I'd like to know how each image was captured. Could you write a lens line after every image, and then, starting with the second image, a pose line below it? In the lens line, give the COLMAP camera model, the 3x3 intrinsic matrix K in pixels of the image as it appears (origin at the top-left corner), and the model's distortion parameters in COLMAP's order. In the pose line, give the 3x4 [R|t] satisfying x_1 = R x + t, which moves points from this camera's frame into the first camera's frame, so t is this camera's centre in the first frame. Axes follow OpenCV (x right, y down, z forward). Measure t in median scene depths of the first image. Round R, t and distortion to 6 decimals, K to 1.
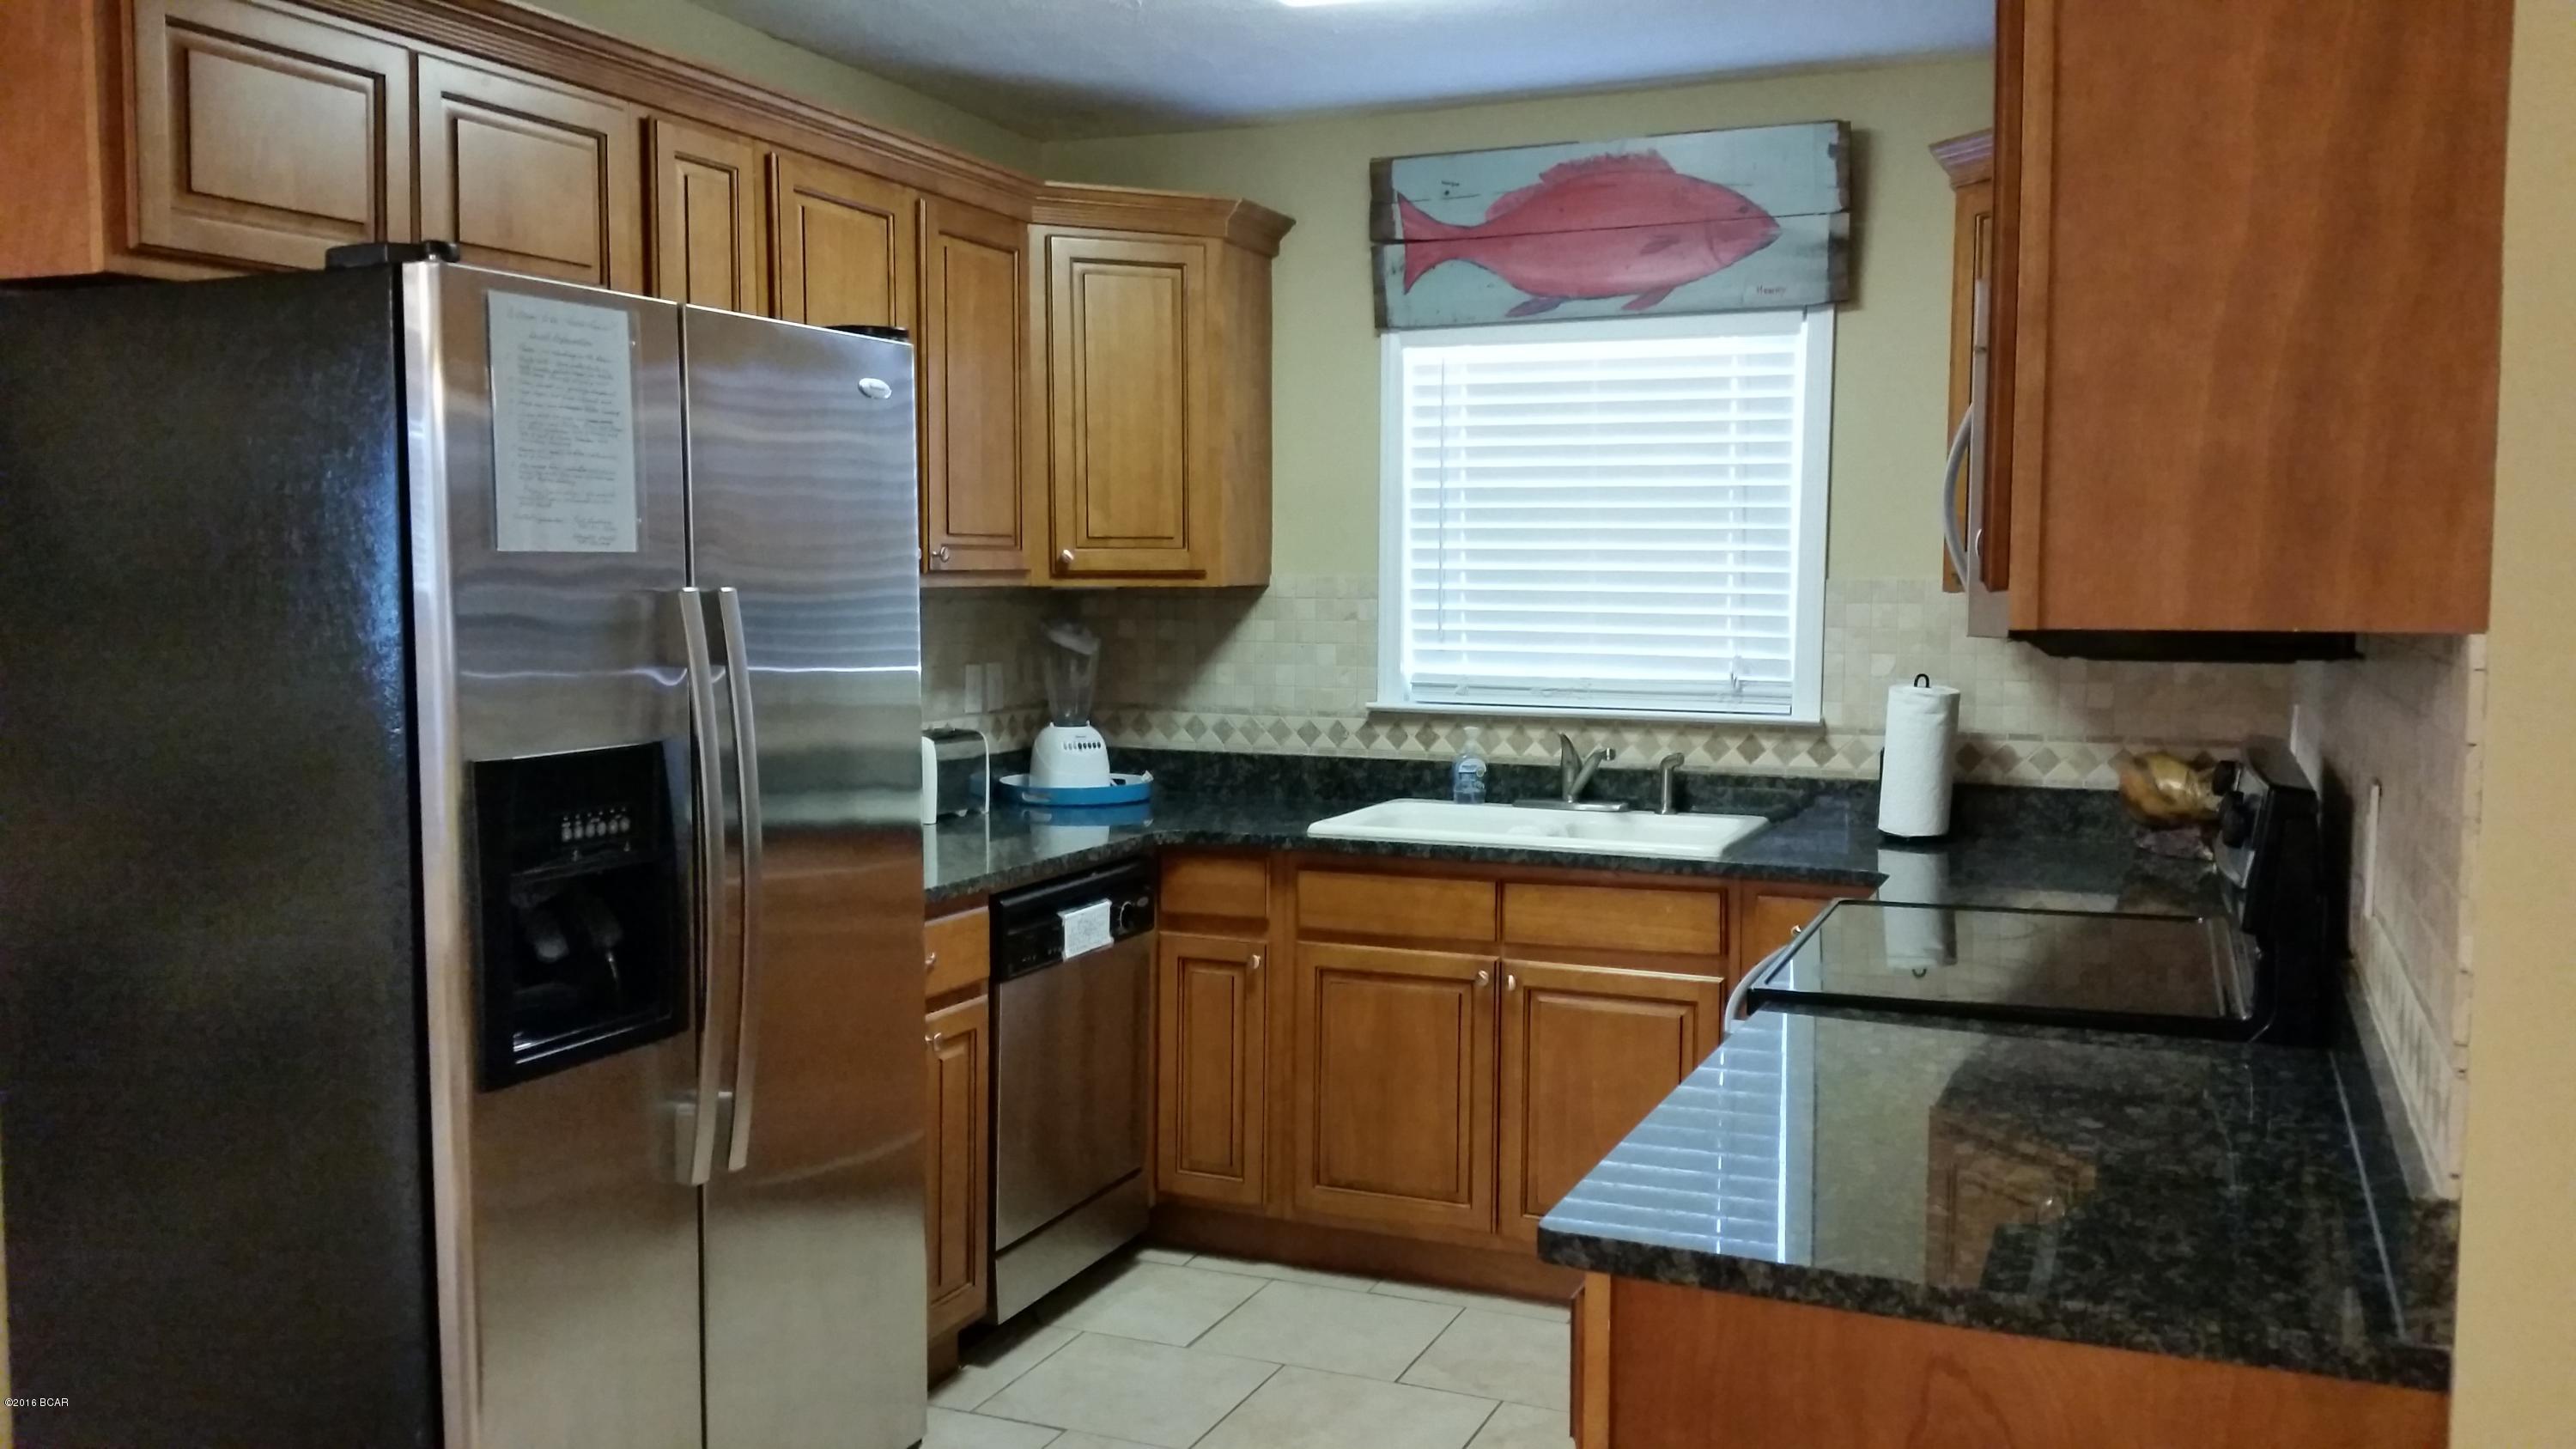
lens RADIAL K [[2184.2, 0, 1247.9], [0, 2184.2, 722.6], [0, 0, 1]] dist [0.220538, -0.580348]
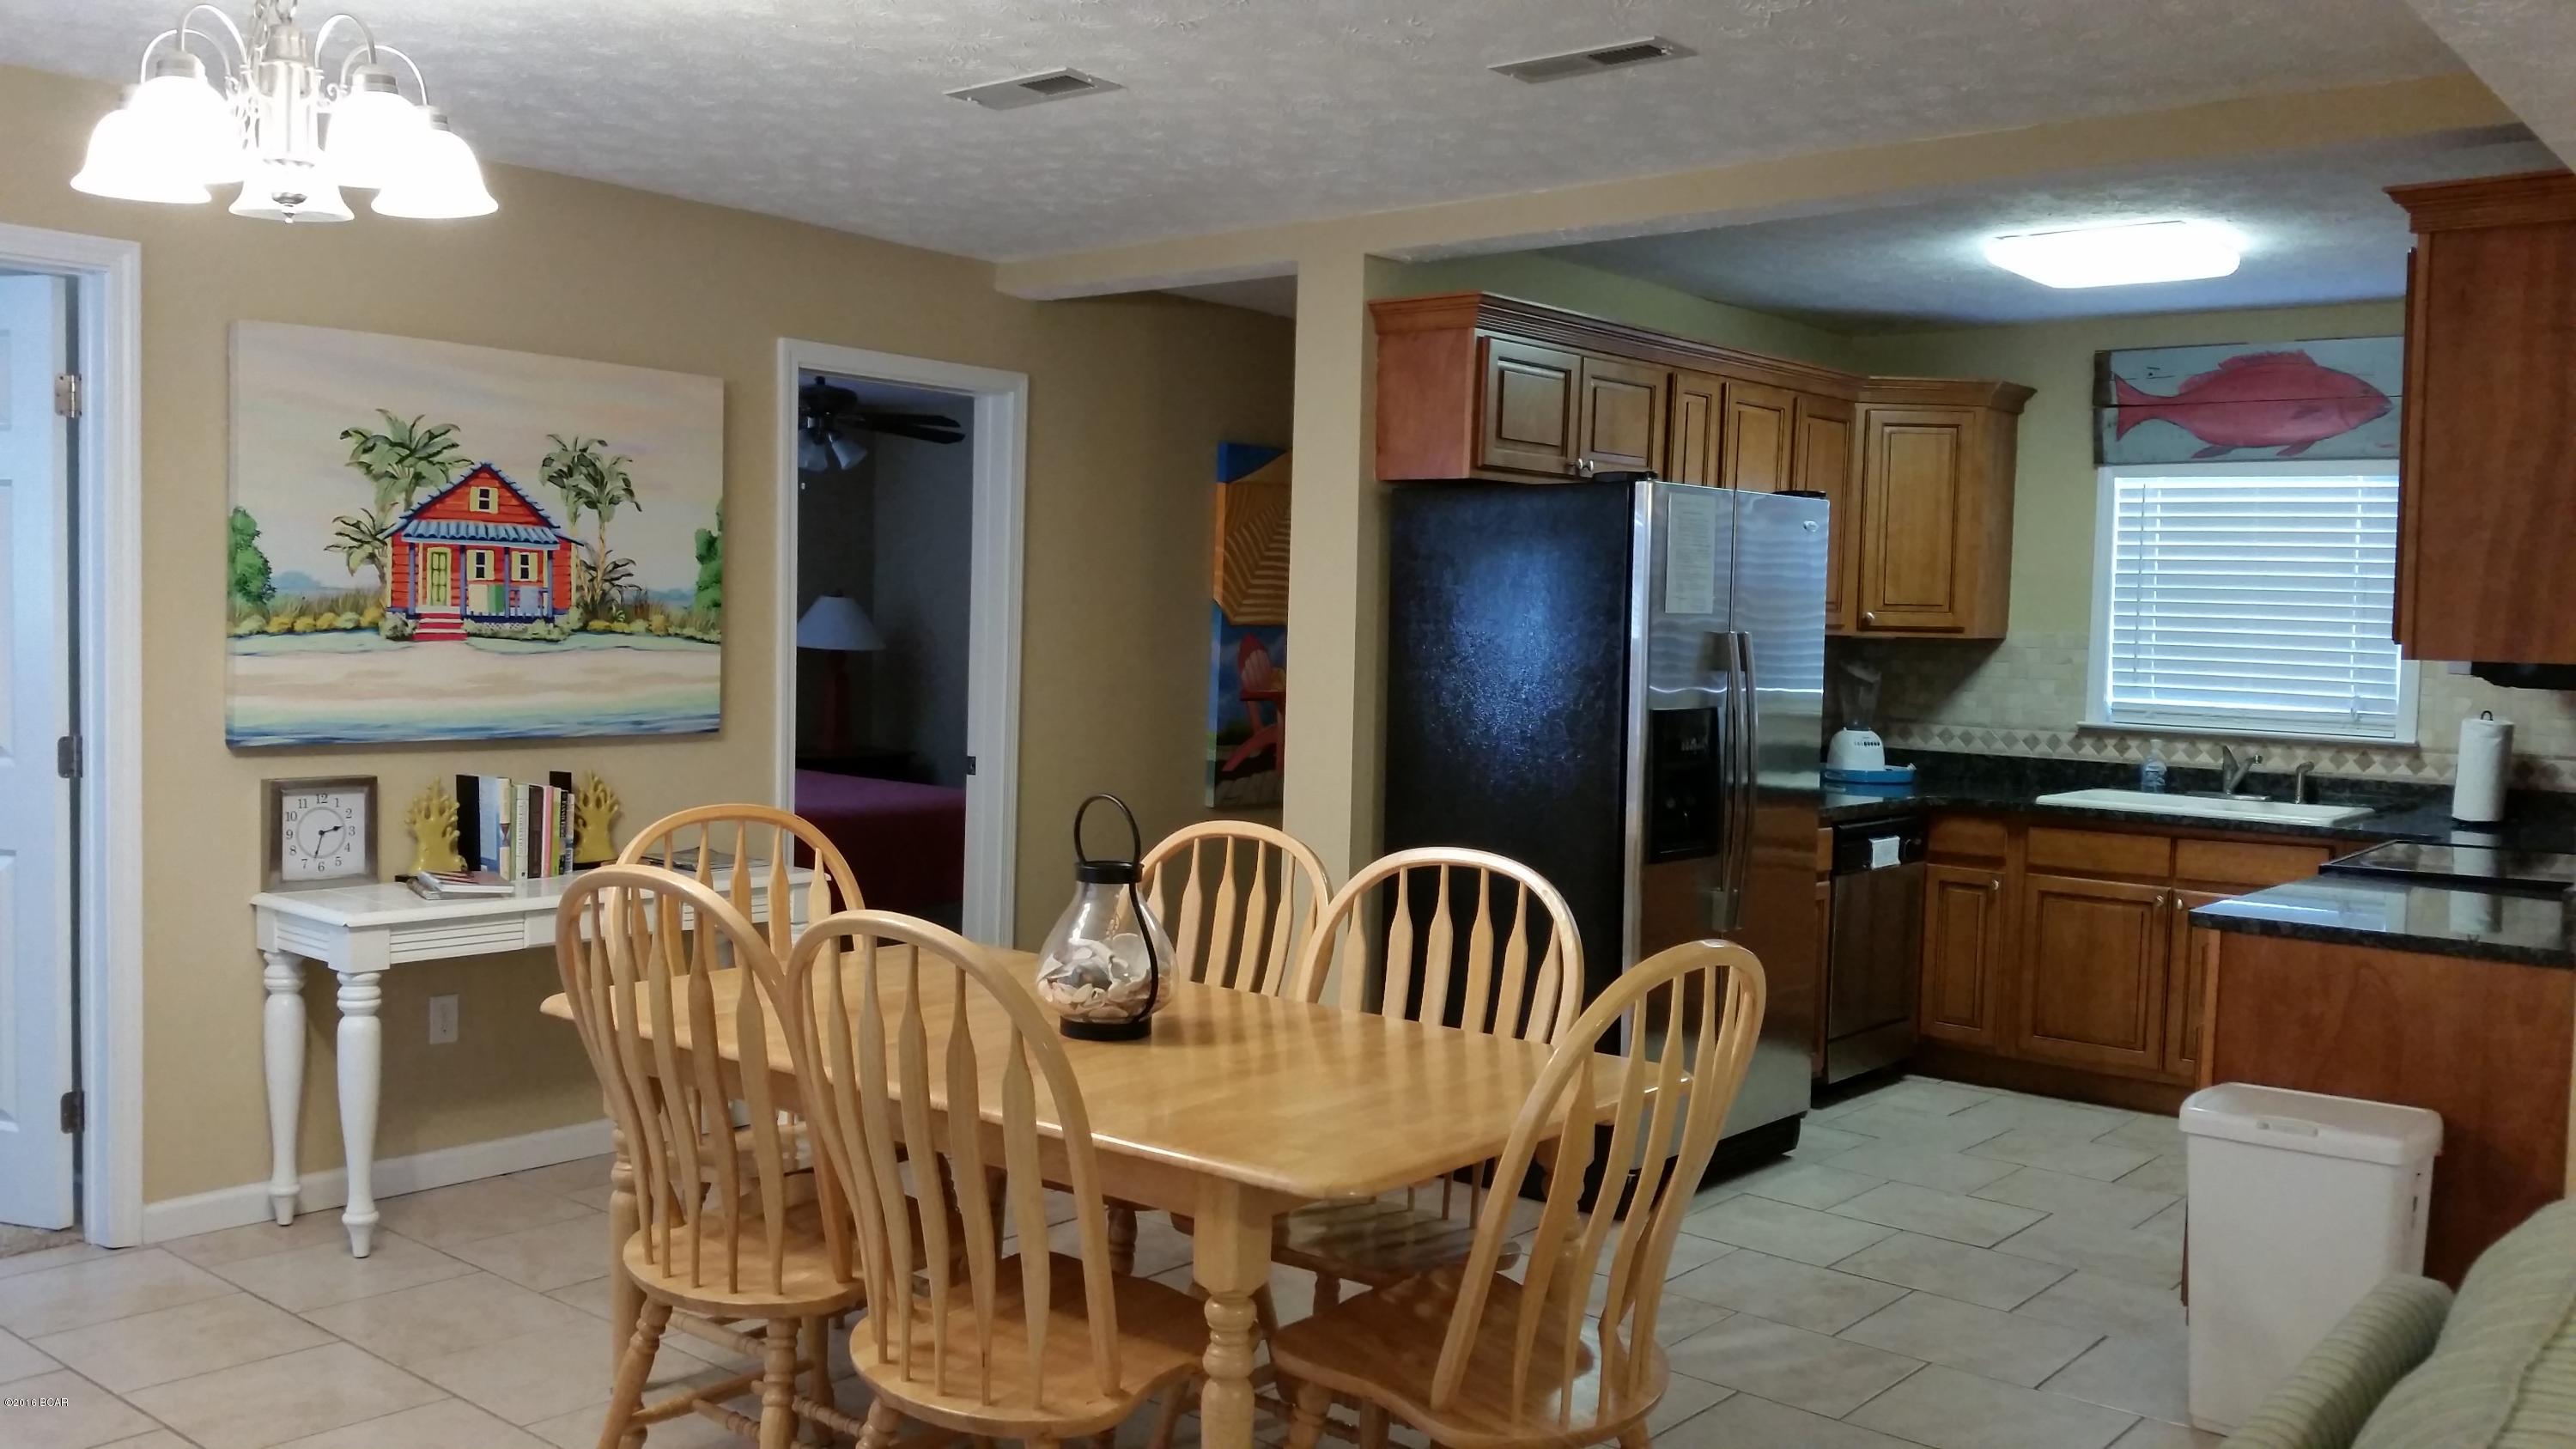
lens RADIAL K [[2139.6, 0, 1288.0], [0, 2139.6, 724.5], [0, 0, 1]] dist [0.203376, -0.455767]
pose [[0.961973, 0.036310, -0.270720, -0.060718], [-0.041992, 0.999002, -0.015224, 0.039099], [0.269897, 0.026013, 0.962538, -0.556285]]
